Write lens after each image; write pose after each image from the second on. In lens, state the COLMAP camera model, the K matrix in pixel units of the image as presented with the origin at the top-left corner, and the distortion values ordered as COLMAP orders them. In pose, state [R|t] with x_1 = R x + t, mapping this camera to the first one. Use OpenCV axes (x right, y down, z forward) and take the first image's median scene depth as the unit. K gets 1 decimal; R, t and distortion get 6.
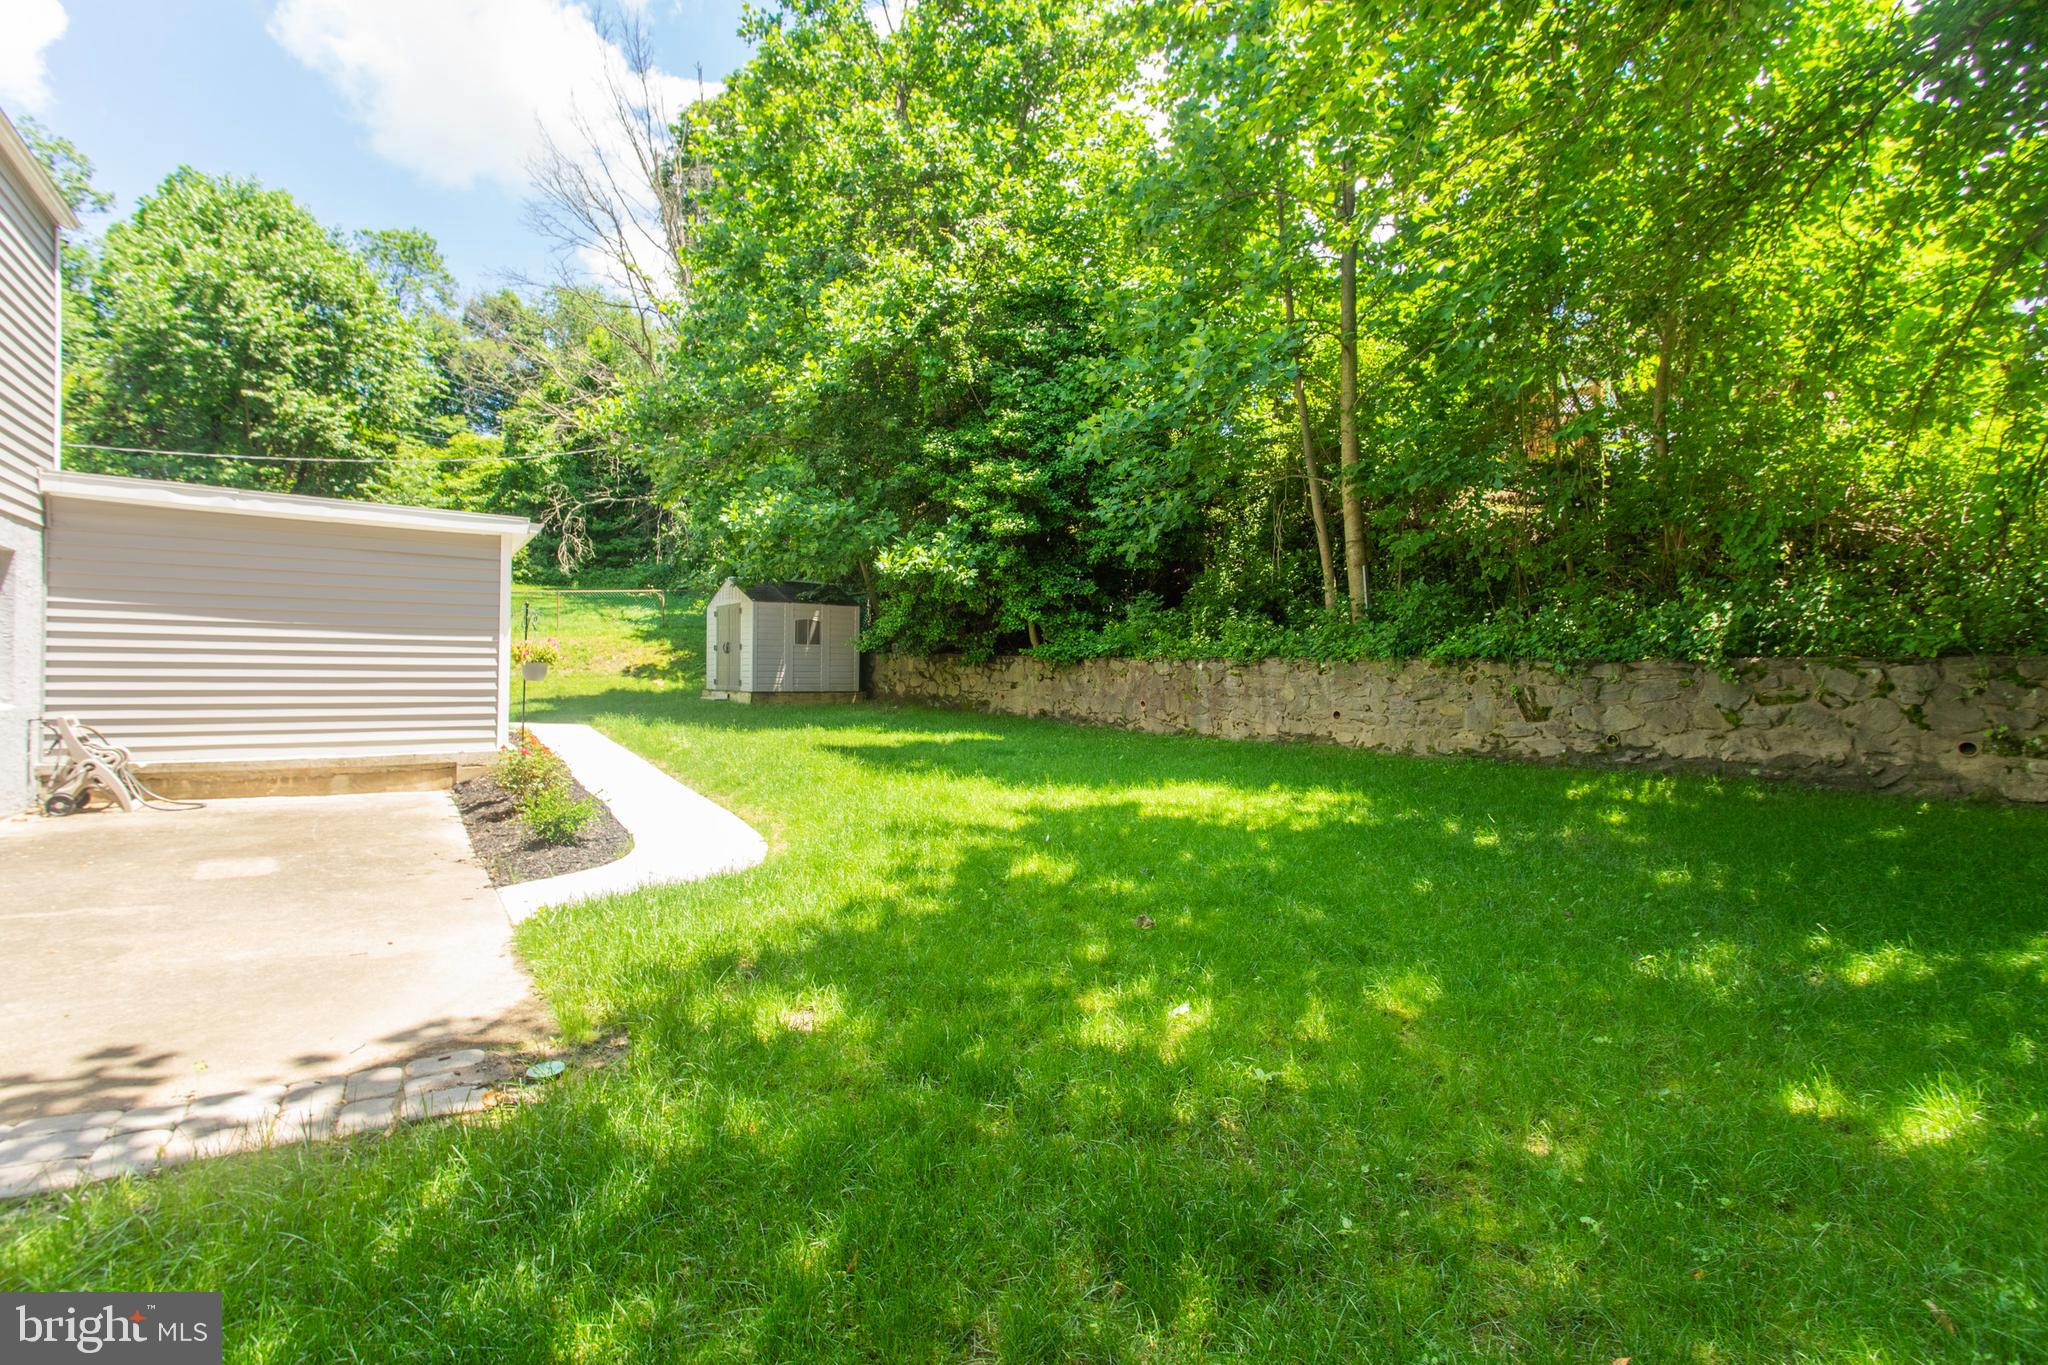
lens RADIAL K [[982.3, 0, 1040.9], [0, 982.3, 682.4], [0, 0, 1]] dist [-0.003438, 0.001605]
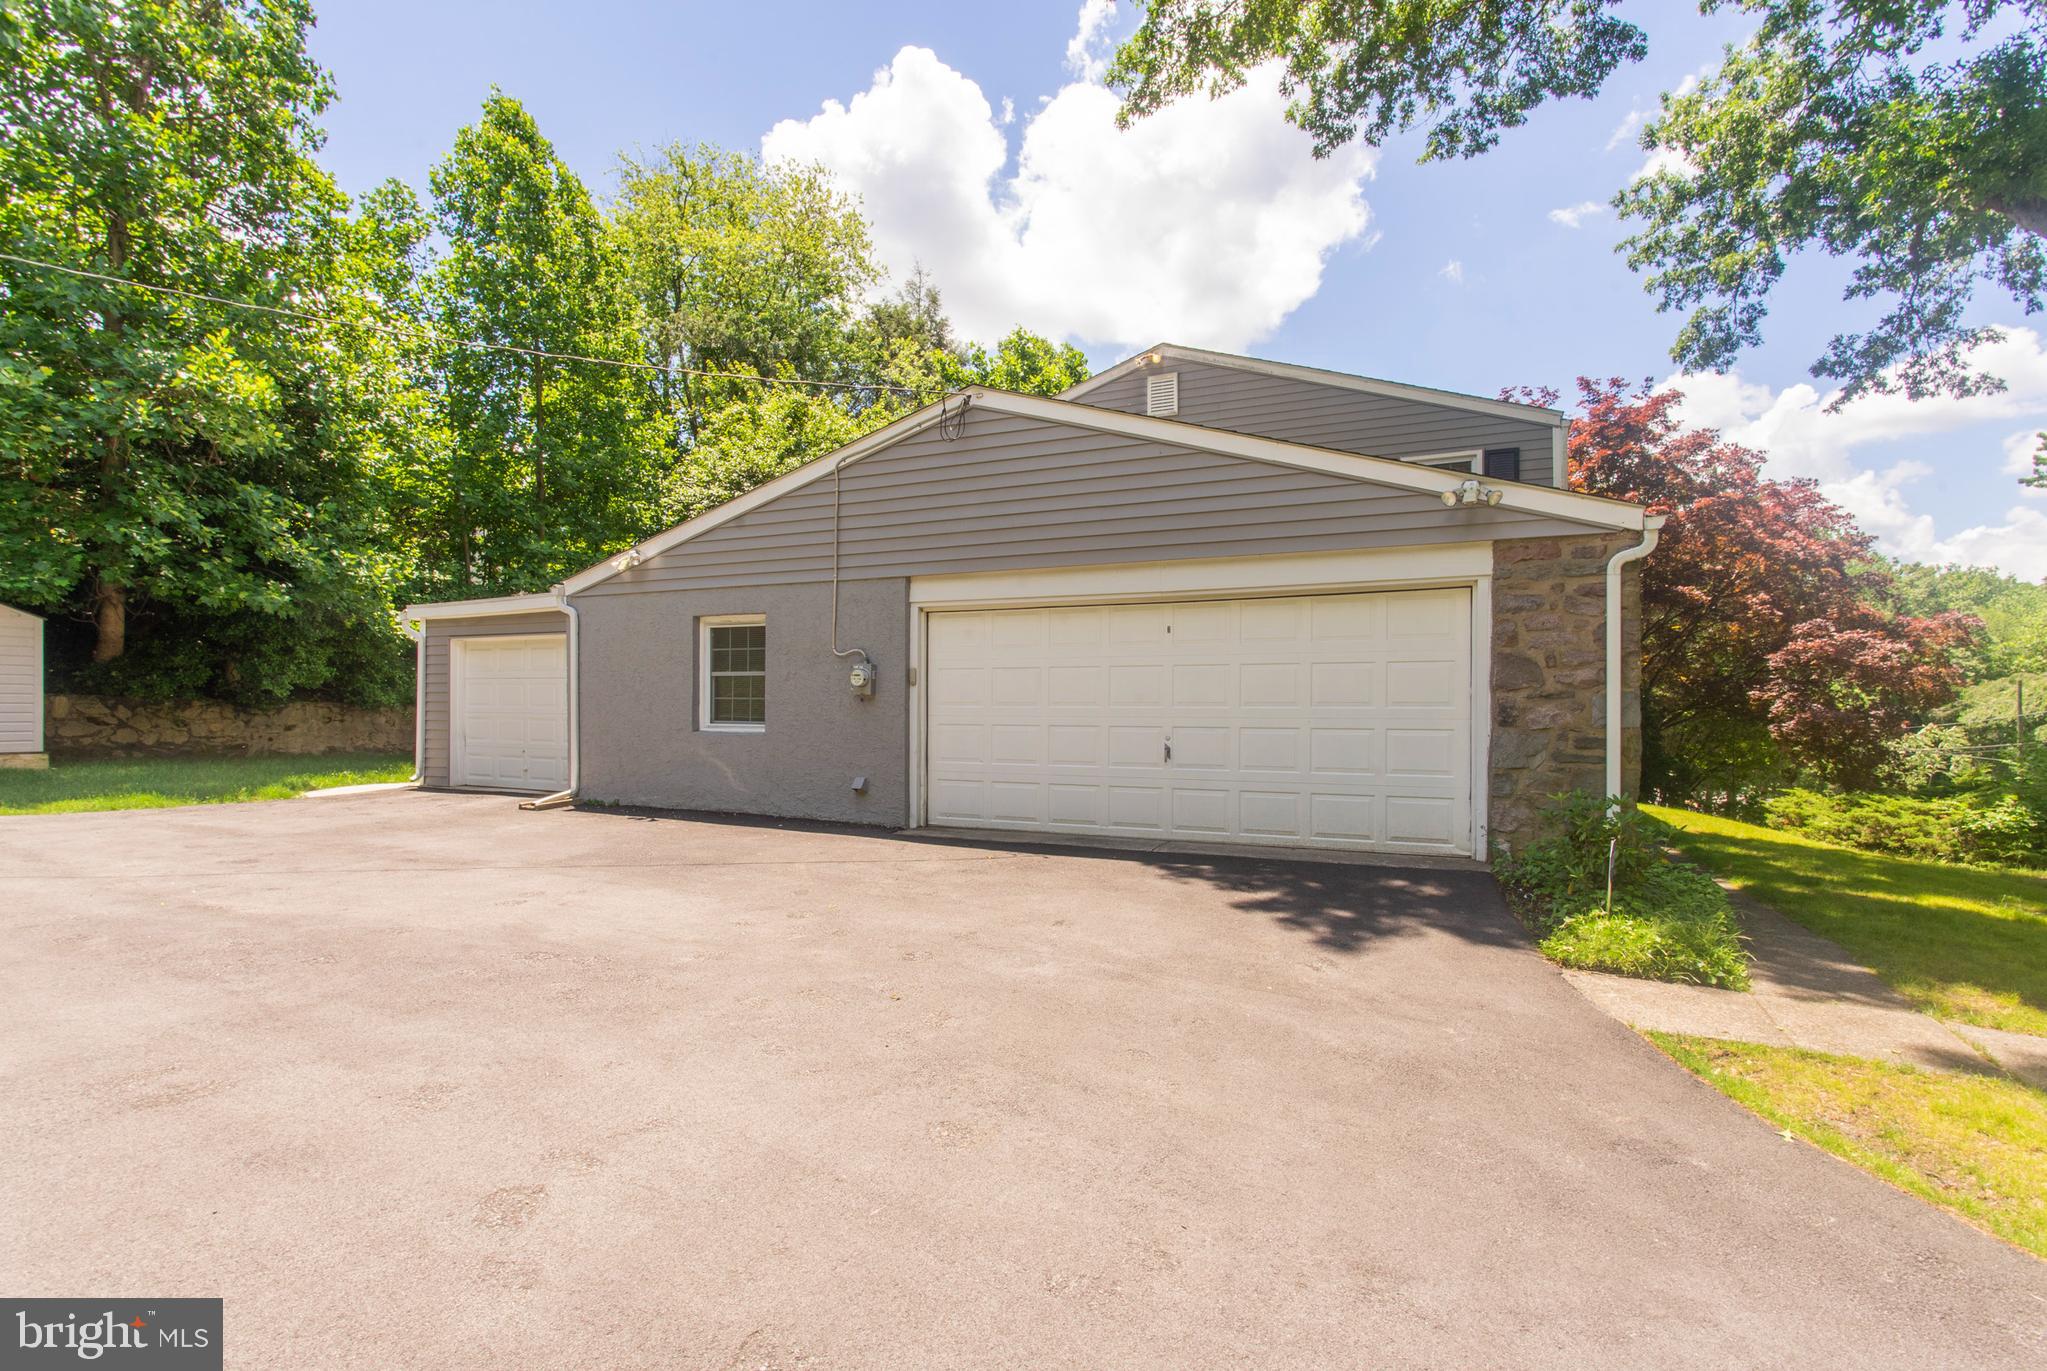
lens RADIAL K [[981.9, 0, 1028.5], [0, 981.9, 706.8], [0, 0, 1]] dist [-0.003438, 0.001605]
pose [[-0.516535, -0.011274, 0.856192, -1.539230], [-0.001908, 0.999926, 0.012016, -0.039136], [-0.856264, 0.004574, -0.516519, 0.946309]]
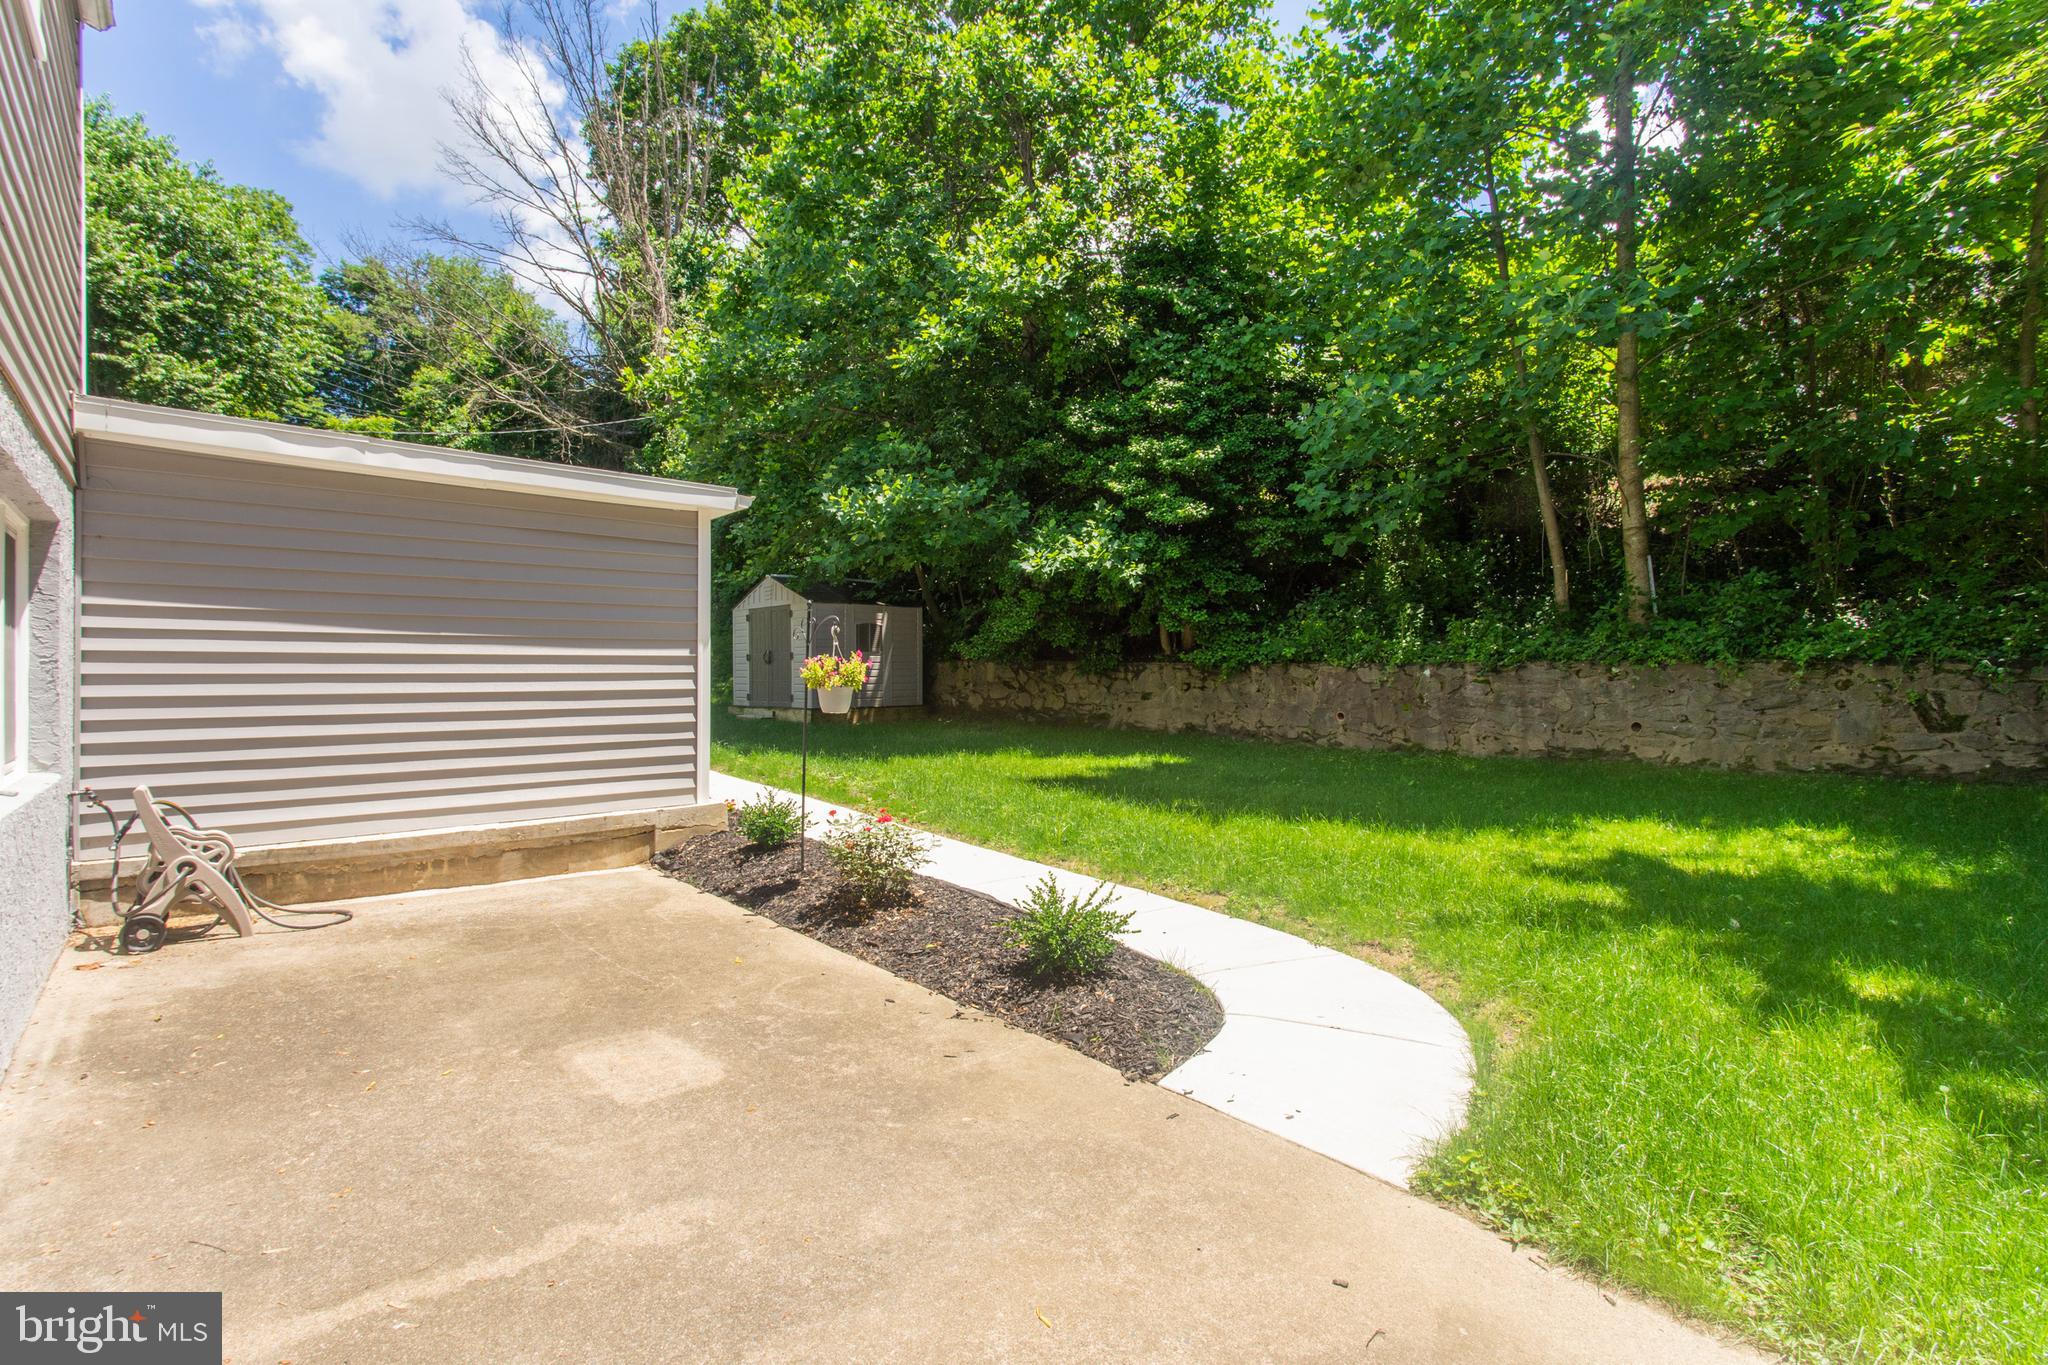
lens RADIAL K [[982.3, 0, 1035.9], [0, 982.3, 681.2], [0, 0, 1]] dist [-0.003438, 0.001605]
pose [[0.991775, -0.016833, 0.126885, -0.259964], [0.017227, 0.999850, -0.002009, -0.011291], [-0.126832, 0.004179, 0.991915, 0.158523]]
